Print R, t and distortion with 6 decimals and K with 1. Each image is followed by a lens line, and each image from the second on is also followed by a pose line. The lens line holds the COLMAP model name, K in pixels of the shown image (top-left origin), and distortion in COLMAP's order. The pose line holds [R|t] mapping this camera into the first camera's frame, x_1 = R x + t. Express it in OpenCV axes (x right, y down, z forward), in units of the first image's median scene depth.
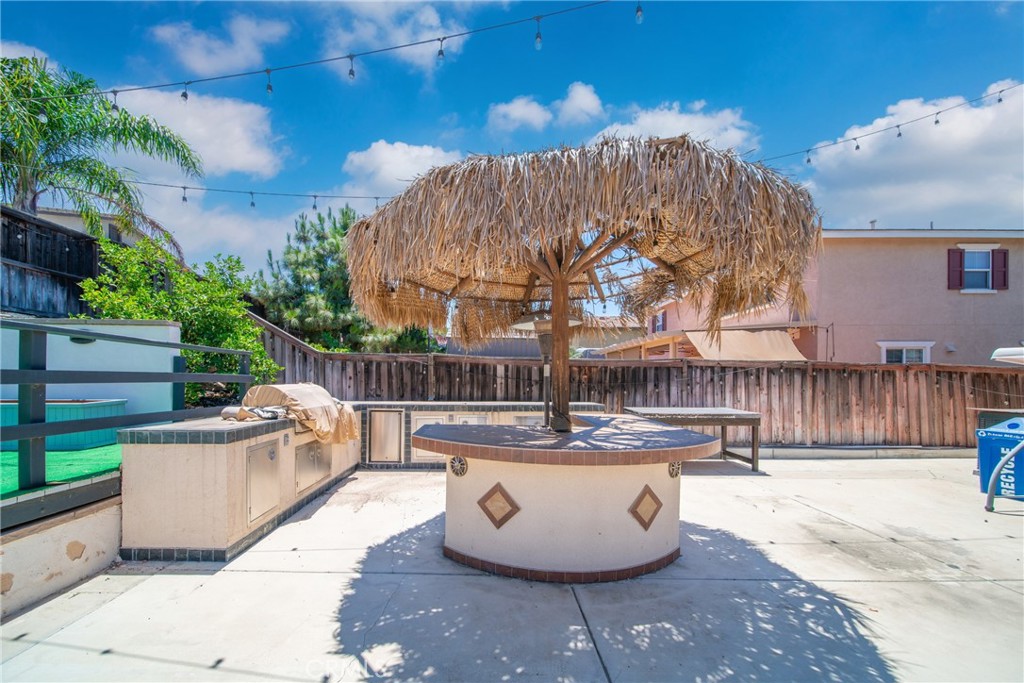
lens RADIAL K [[364.7, 0, 494.8], [0, 364.7, 385.9], [0, 0, 1]] dist [-0.000963, -0.000055]
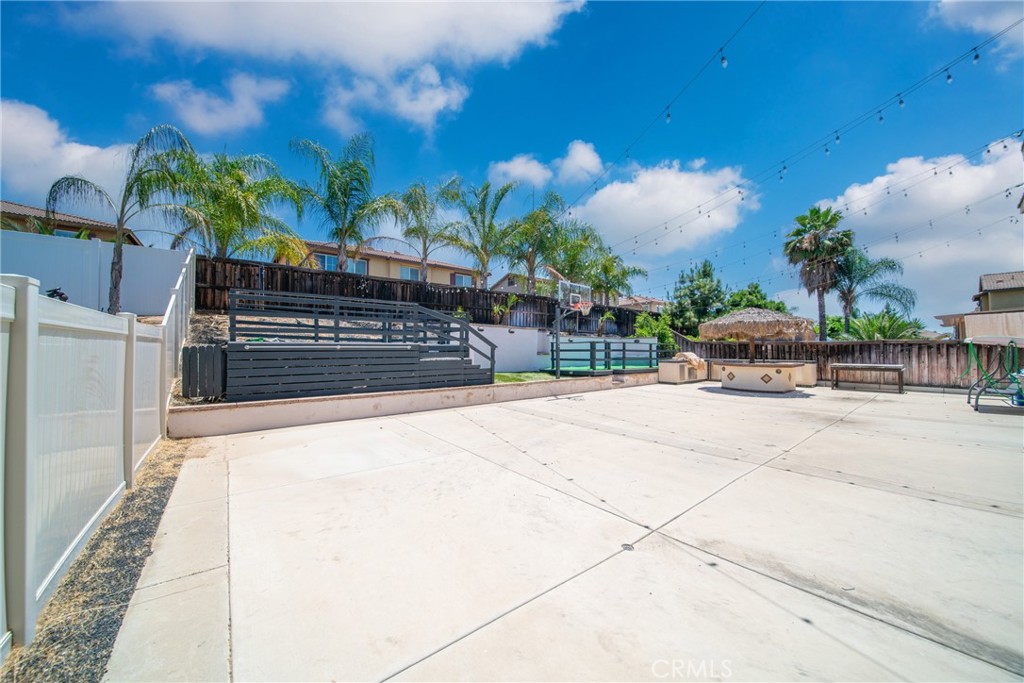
lens RADIAL K [[364.3, 0, 512.0], [0, 364.3, 341.5], [0, 0, 1]] dist [-0.001937, -0.000110]
pose [[0.625385, -0.023317, -0.779968, 0.812459], [-0.011494, 0.999170, -0.039085, 0.033520], [0.780232, 0.033408, 0.624598, -1.785469]]
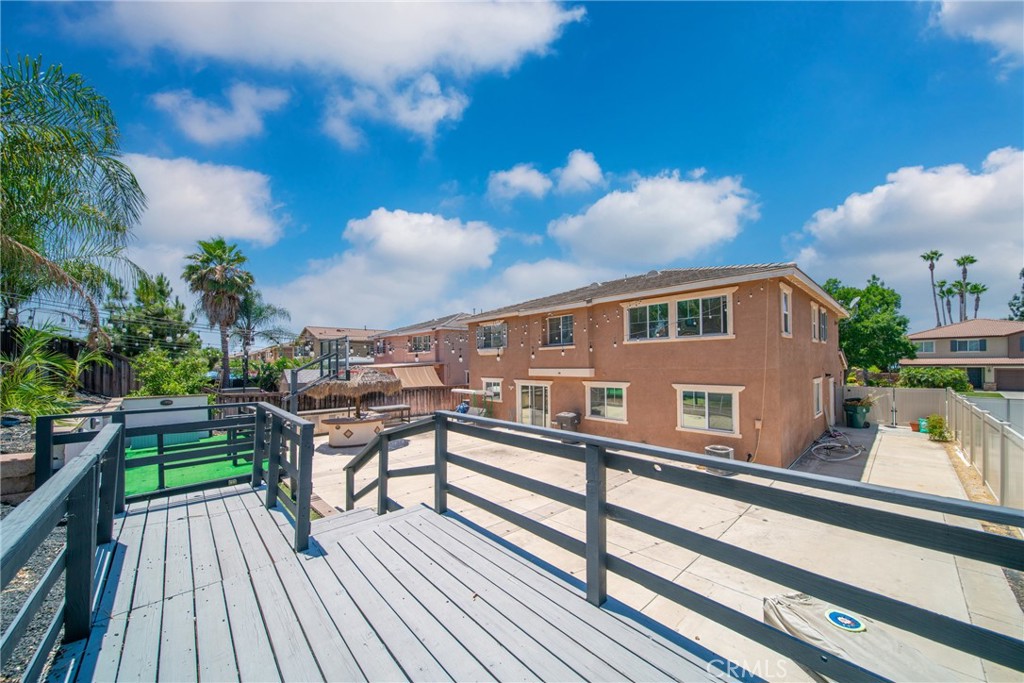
lens RADIAL K [[364.3, 0, 512.0], [0, 364.3, 341.5], [0, 0, 1]] dist [-0.001937, -0.000110]
pose [[0.723559, 0.032997, 0.689473, -0.742521], [0.021111, 0.997332, -0.069886, -0.215919], [-0.689939, 0.065122, 0.720932, -1.701595]]
